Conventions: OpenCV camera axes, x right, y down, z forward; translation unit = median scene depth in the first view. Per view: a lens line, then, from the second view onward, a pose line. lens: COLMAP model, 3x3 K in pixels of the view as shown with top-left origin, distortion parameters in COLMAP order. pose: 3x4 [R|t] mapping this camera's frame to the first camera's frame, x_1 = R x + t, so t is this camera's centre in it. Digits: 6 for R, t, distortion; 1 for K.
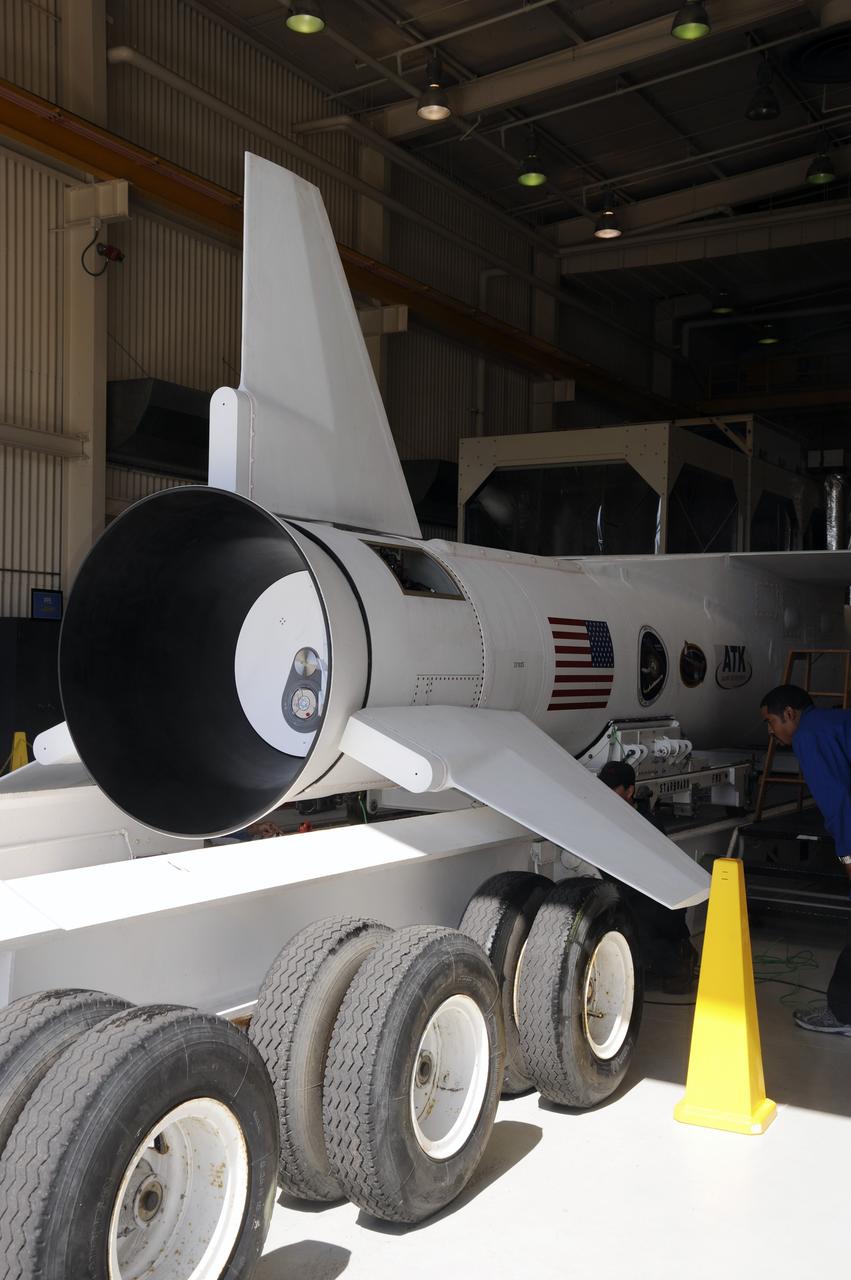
lens RADIAL K [[1459.8, 0, 421.6], [0, 1459.8, 641.6], [0, 0, 1]] dist [0.207752, 0.000000]
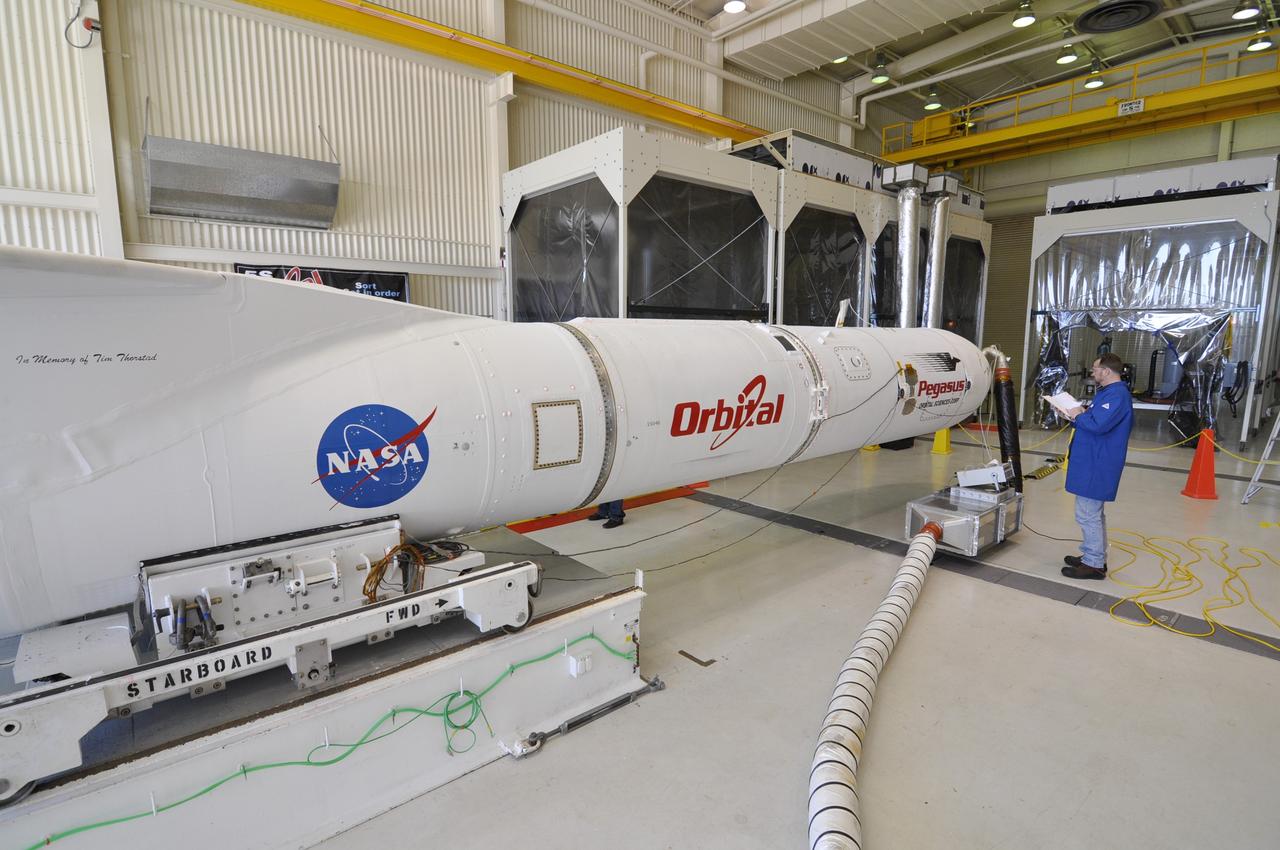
lens RADIAL K [[635.8, 0, 637.4], [0, 635.8, 412.3], [0, 0, 1]] dist [-0.013417, -0.004016]
pose [[0.945828, 0.019081, -0.324108, 0.340690], [0.028045, 0.989739, 0.140111, -0.027437], [0.323456, -0.141610, 0.935587, 0.659721]]
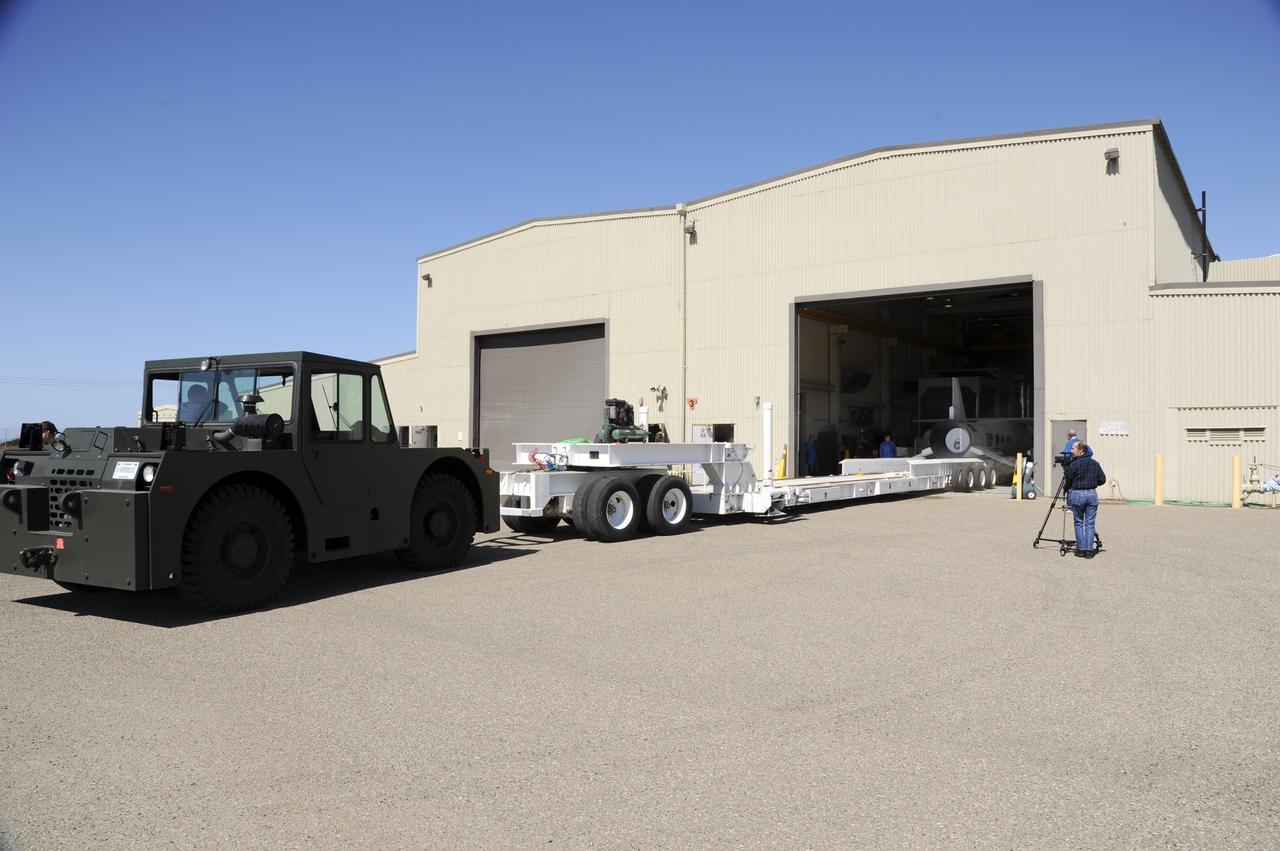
lens RADIAL K [[894.6, 0, 642.6], [0, 894.6, 430.1], [0, 0, 1]] dist [-0.059211, 0.006552]
pose [[0.992030, -0.012566, -0.125372, -0.446371], [0.013092, 0.999909, 0.003371, -0.029757], [0.125318, -0.004985, 0.992104, -1.503645]]
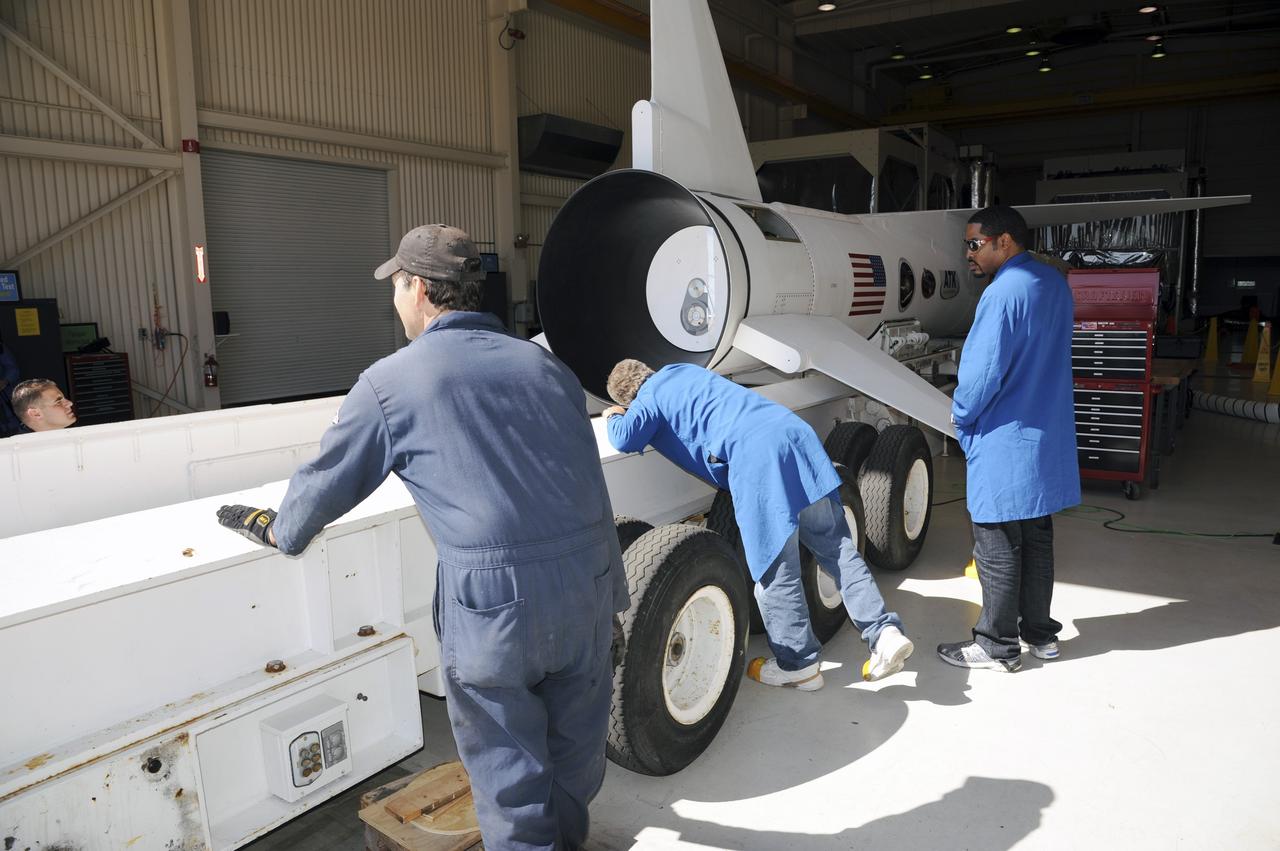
lens RADIAL K [[894.6, 0, 645.7], [0, 894.6, 427.6], [0, 0, 1]] dist [-0.059211, 0.006552]
pose [[0.997914, -0.028223, -0.058058, -0.032690], [0.037242, 0.986309, 0.160648, 0.002355], [0.052729, -0.162475, 0.985303, 0.030020]]
